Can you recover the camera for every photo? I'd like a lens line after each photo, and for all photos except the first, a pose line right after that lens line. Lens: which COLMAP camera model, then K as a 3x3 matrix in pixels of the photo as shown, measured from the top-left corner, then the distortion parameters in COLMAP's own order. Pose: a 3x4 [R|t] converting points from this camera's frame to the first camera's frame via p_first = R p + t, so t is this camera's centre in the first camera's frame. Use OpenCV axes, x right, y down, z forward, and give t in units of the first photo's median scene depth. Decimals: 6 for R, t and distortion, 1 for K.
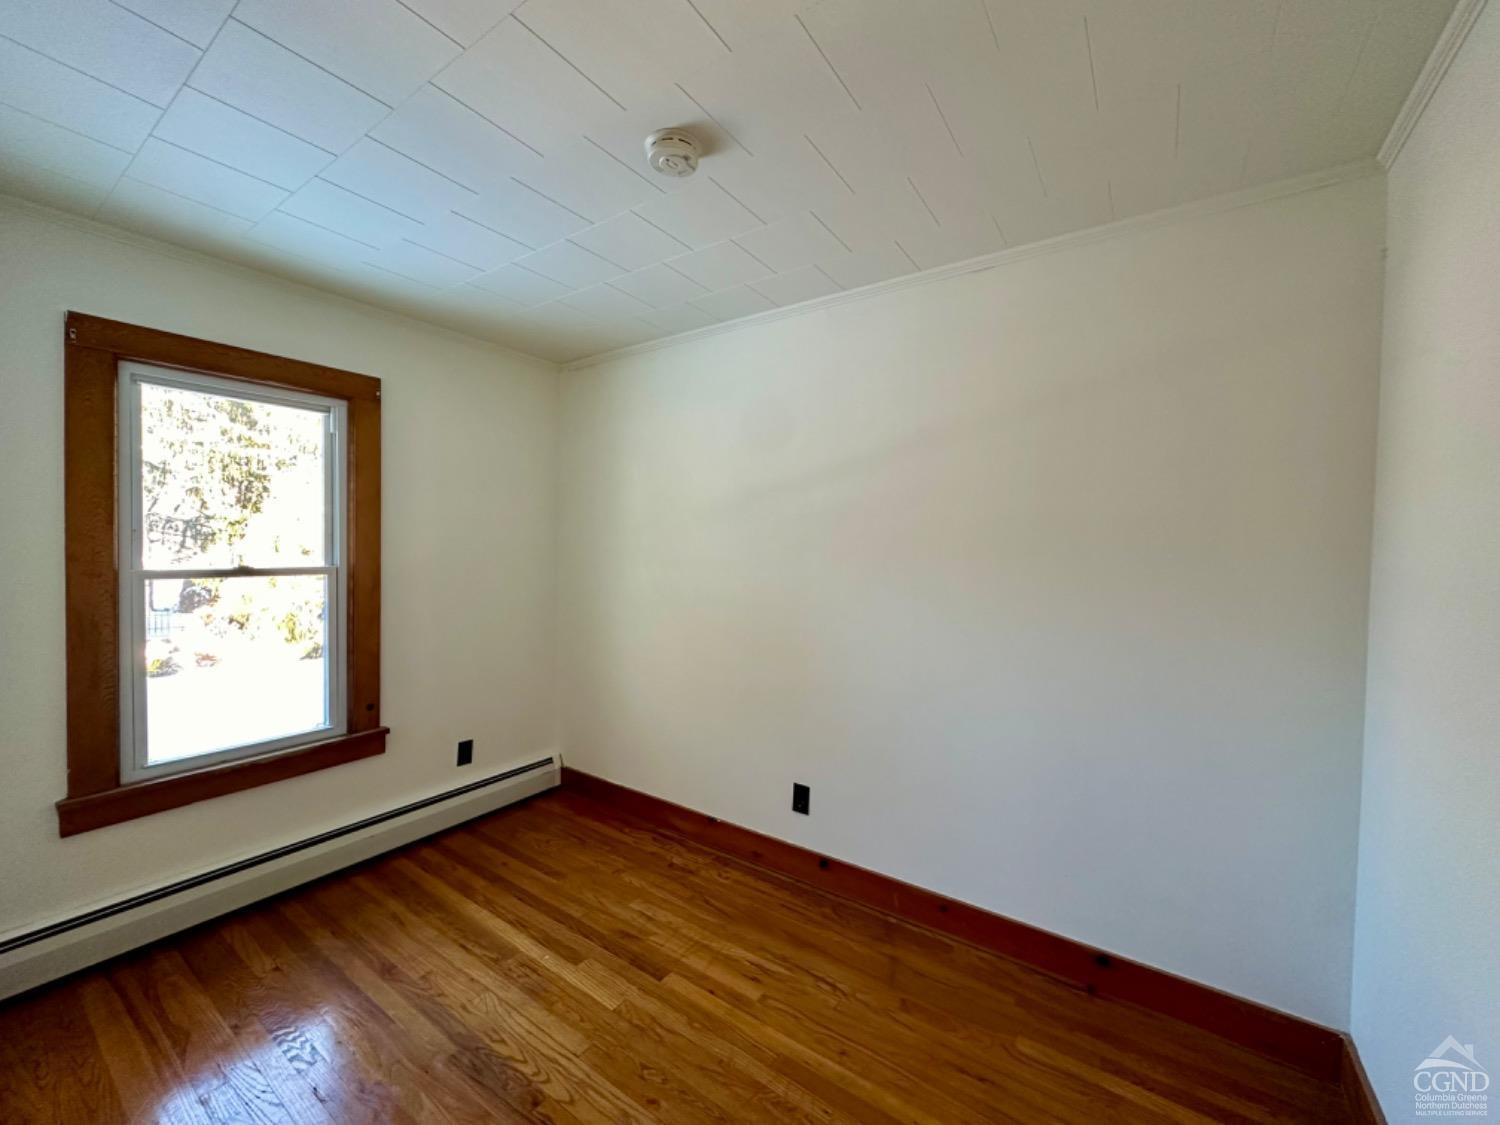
lens RADIAL K [[597.1, 0, 750.0], [0, 597.1, 562.5], [0, 0, 1]] dist [0.001637, 0.000044]
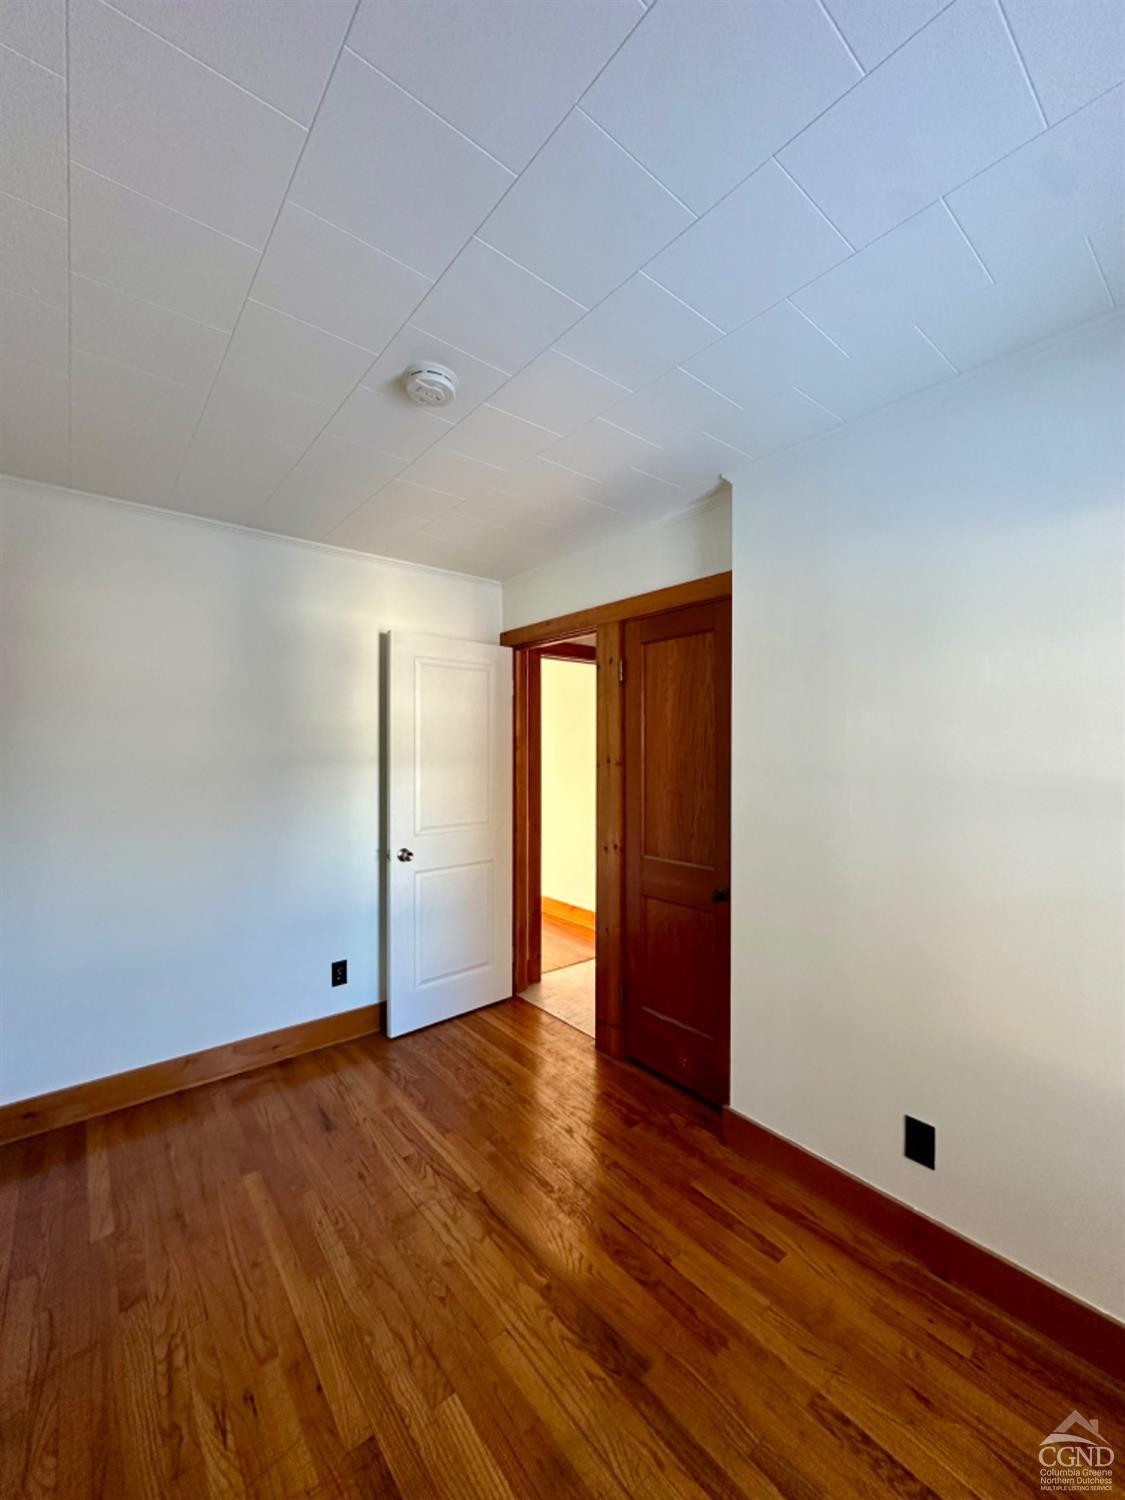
lens RADIAL K [[597.1, 0, 562.5], [0, 597.1, 750.0], [0, 0, 1]] dist [0.001637, 0.000044]
pose [[-0.961183, -0.014933, 0.275506, -0.589696], [-0.007961, 0.999620, 0.026407, -0.067484], [-0.275796, 0.023188, -0.960937, 1.776000]]
